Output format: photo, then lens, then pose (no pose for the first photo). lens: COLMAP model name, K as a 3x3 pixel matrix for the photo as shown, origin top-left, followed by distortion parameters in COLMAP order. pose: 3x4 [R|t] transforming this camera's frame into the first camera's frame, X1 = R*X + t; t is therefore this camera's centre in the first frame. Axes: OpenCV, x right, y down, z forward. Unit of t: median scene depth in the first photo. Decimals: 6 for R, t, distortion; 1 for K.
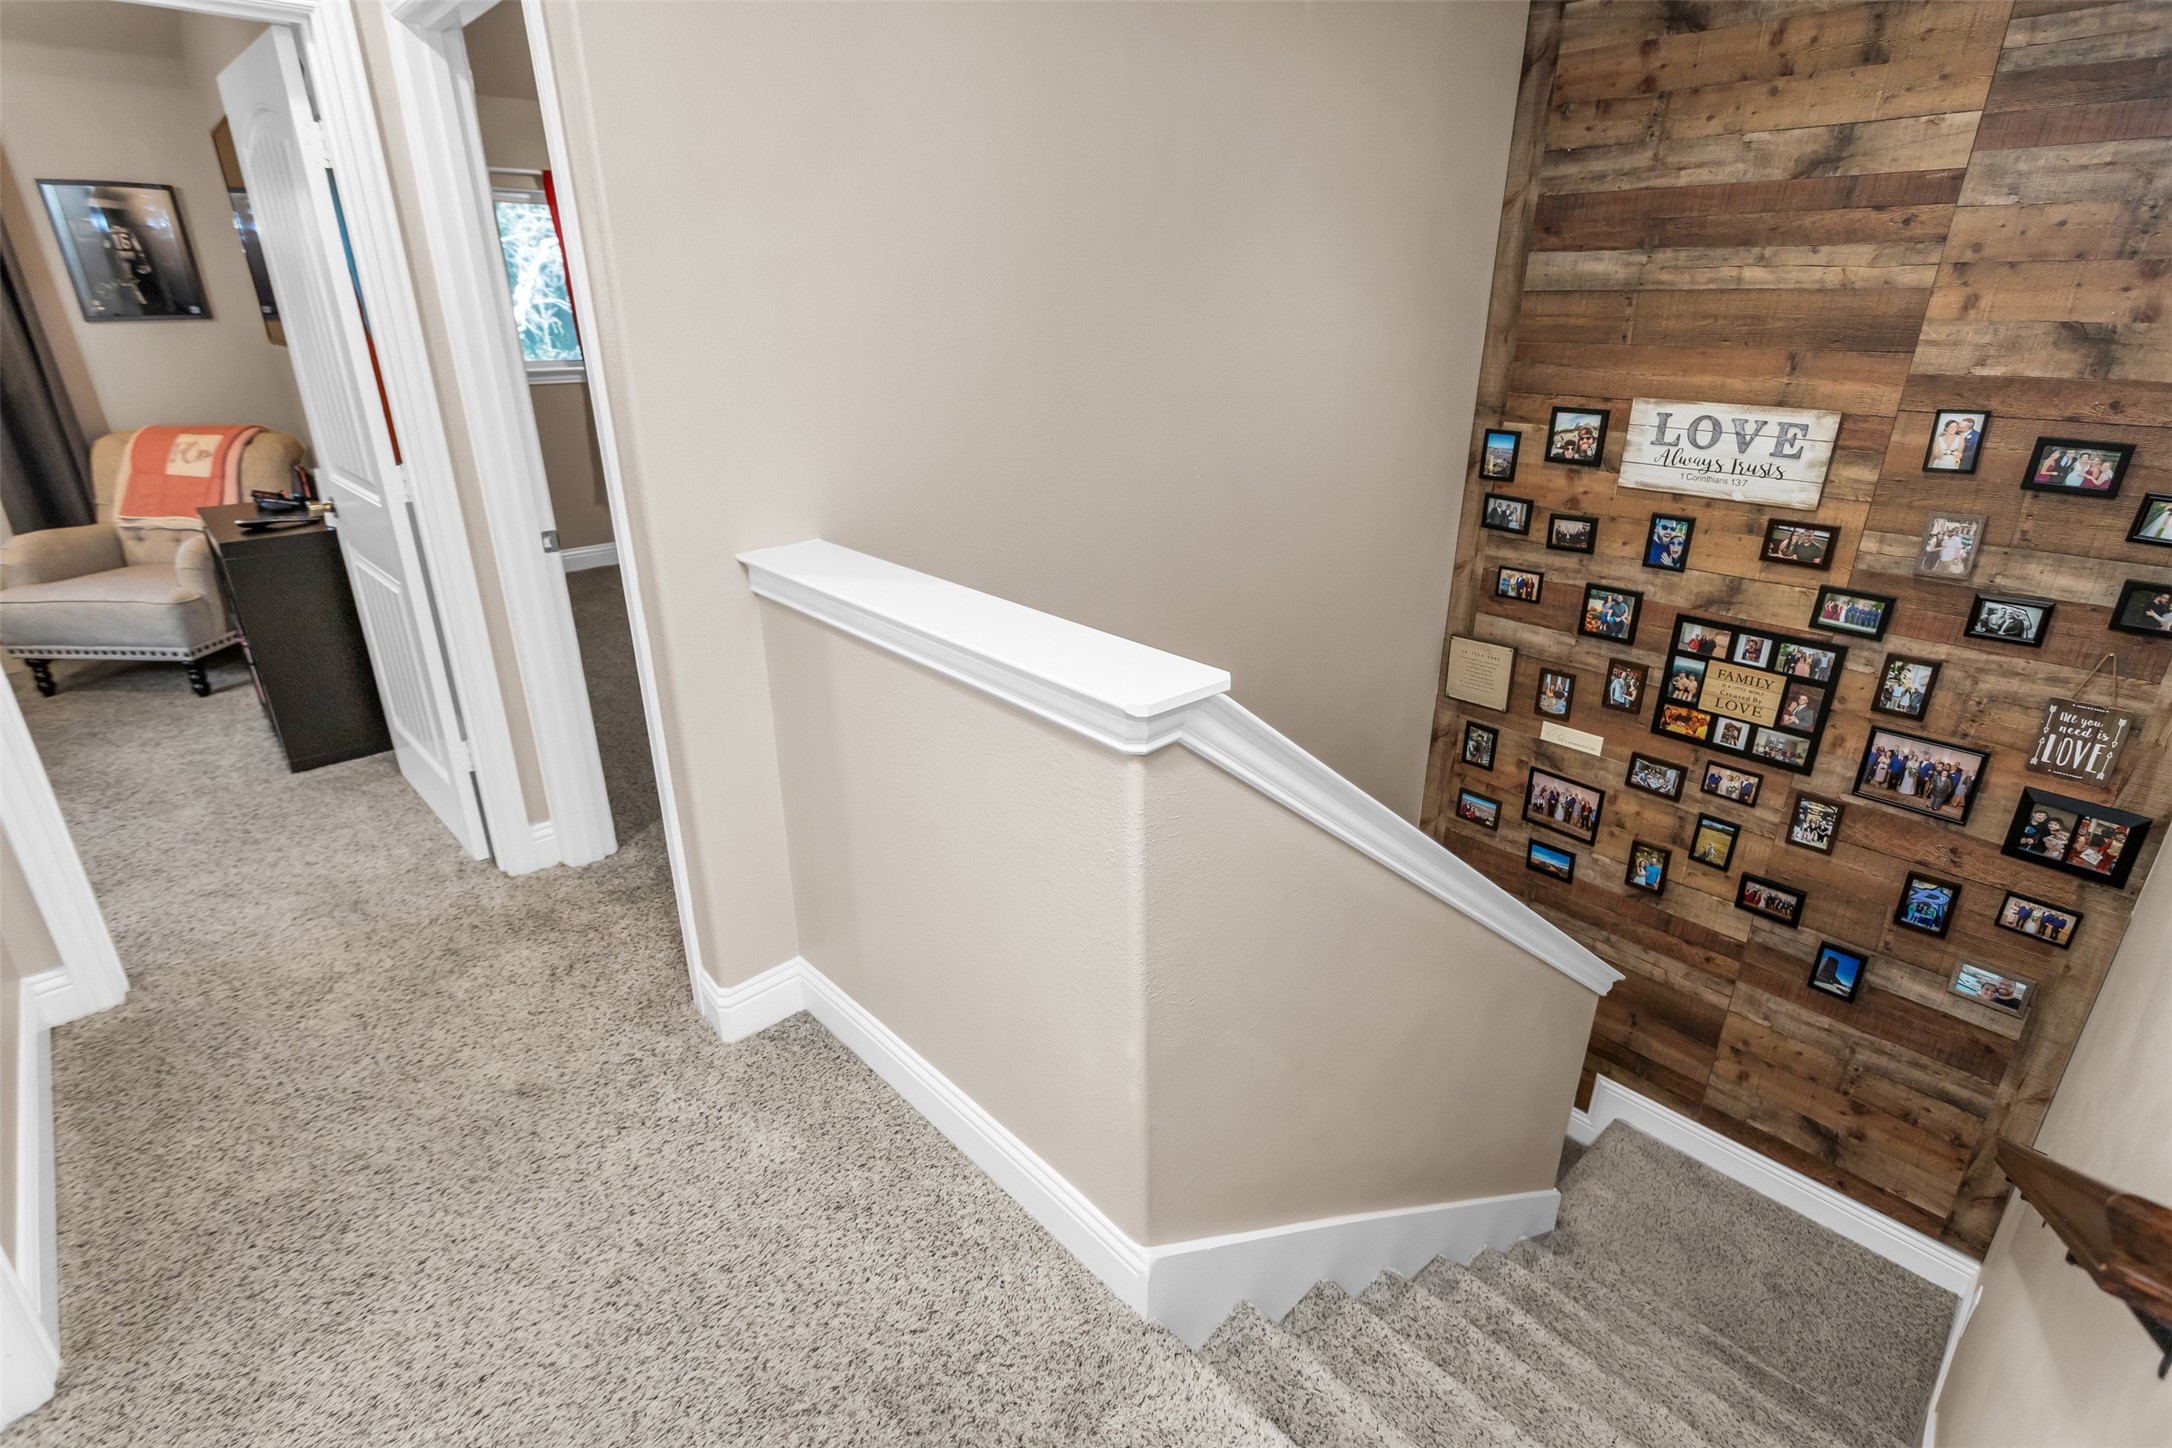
lens RADIAL K [[1052.8, 0, 1071.4], [0, 1052.8, 727.6], [0, 0, 1]] dist [0.001271, 0.002790]
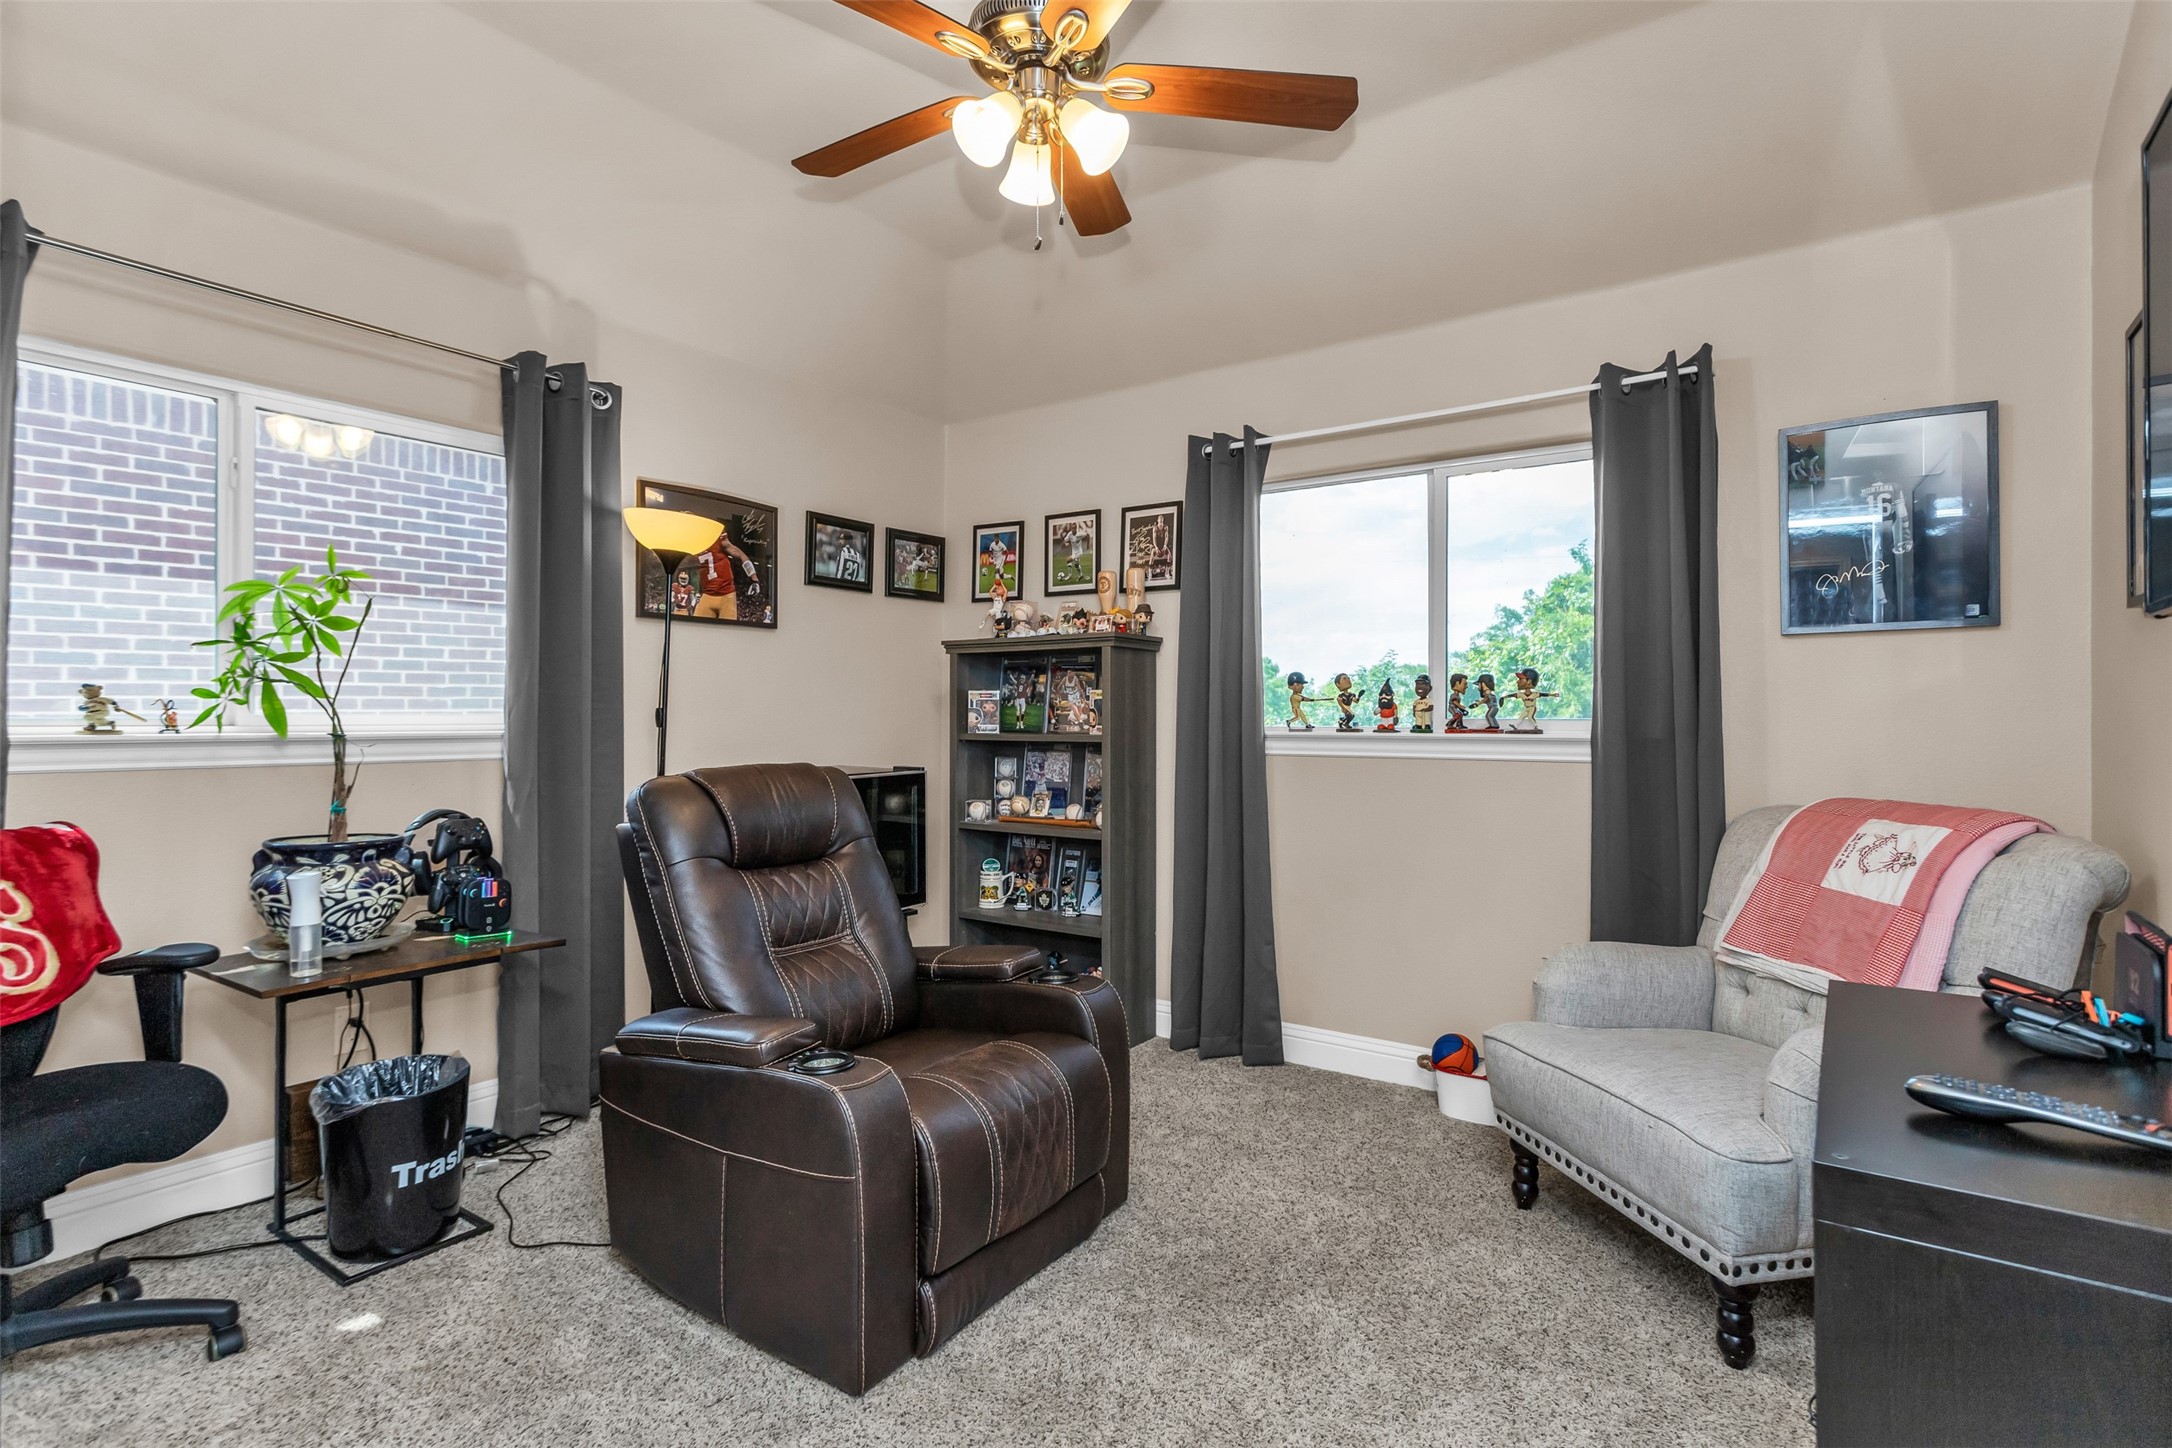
lens RADIAL K [[1052.8, 0, 1072.6], [0, 1052.8, 713.0], [0, 0, 1]] dist [0.001271, 0.002790]
pose [[0.204603, -0.005994, -0.978827, -0.422348], [-0.369543, 0.925507, -0.082913, -0.139777], [0.906408, 0.378682, 0.187146, 0.534749]]
